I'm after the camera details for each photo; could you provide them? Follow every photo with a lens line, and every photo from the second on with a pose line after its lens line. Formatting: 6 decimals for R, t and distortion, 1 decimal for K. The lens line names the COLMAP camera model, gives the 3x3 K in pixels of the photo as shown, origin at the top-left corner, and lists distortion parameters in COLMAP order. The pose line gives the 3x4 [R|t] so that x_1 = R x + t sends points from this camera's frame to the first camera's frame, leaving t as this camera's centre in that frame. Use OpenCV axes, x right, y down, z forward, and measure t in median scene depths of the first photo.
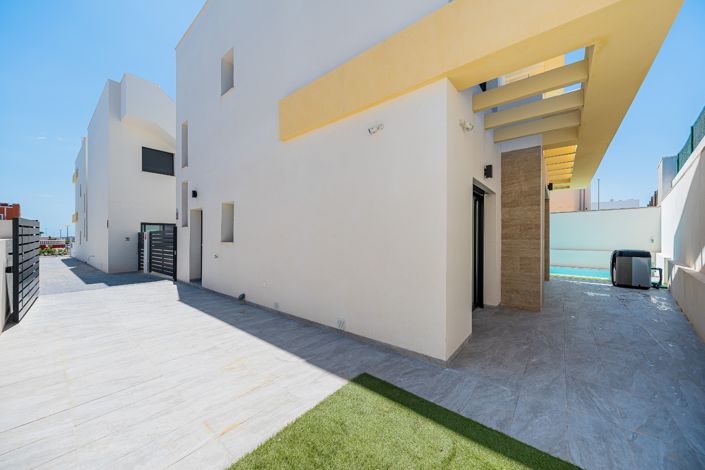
lens RADIAL K [[249.3, 0, 352.5], [0, 249.3, 235.0], [0, 0, 1]] dist [0.000239, 0.000022]
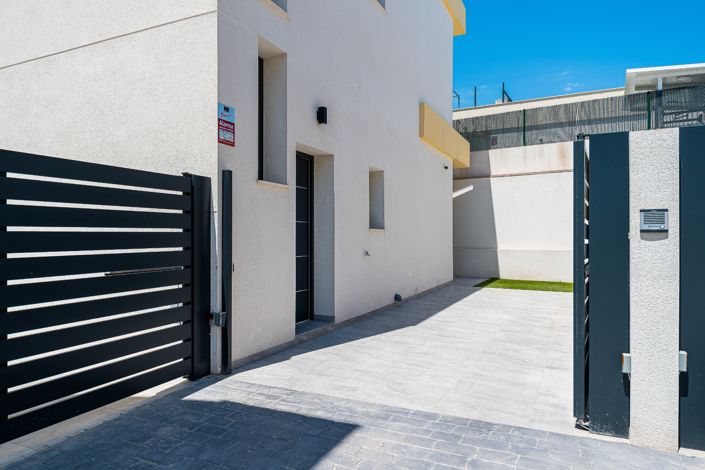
lens RADIAL K [[498.8, 0, 352.5], [0, 498.8, 235.0], [0, 0, 1]] dist [-0.003391, -0.000373]
pose [[-0.254699, 0.001878, 0.967019, -1.902953], [-0.002140, 0.999995, -0.002506, 0.052544], [-0.967018, -0.002708, -0.254693, 1.517709]]
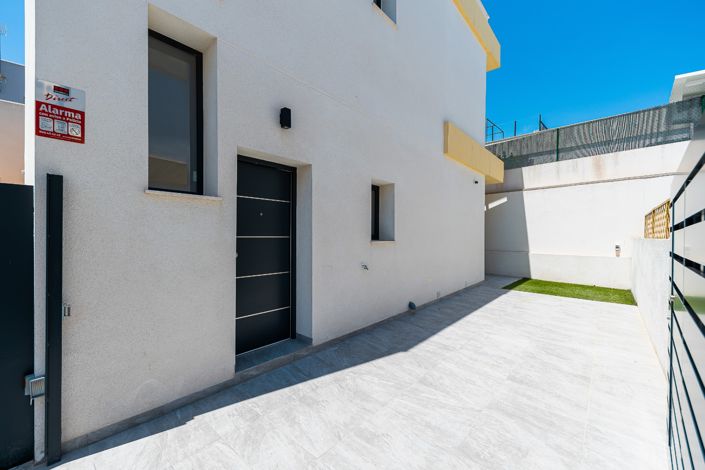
lens RADIAL K [[302.9, 0, 352.5], [0, 302.9, 235.0], [0, 0, 1]] dist [0.011071, -0.007475]
pose [[0.013373, -0.004269, 0.999901, -1.420164], [-0.007700, 0.999961, 0.004373, 0.011245], [-0.999881, -0.007758, 0.013340, 1.165063]]
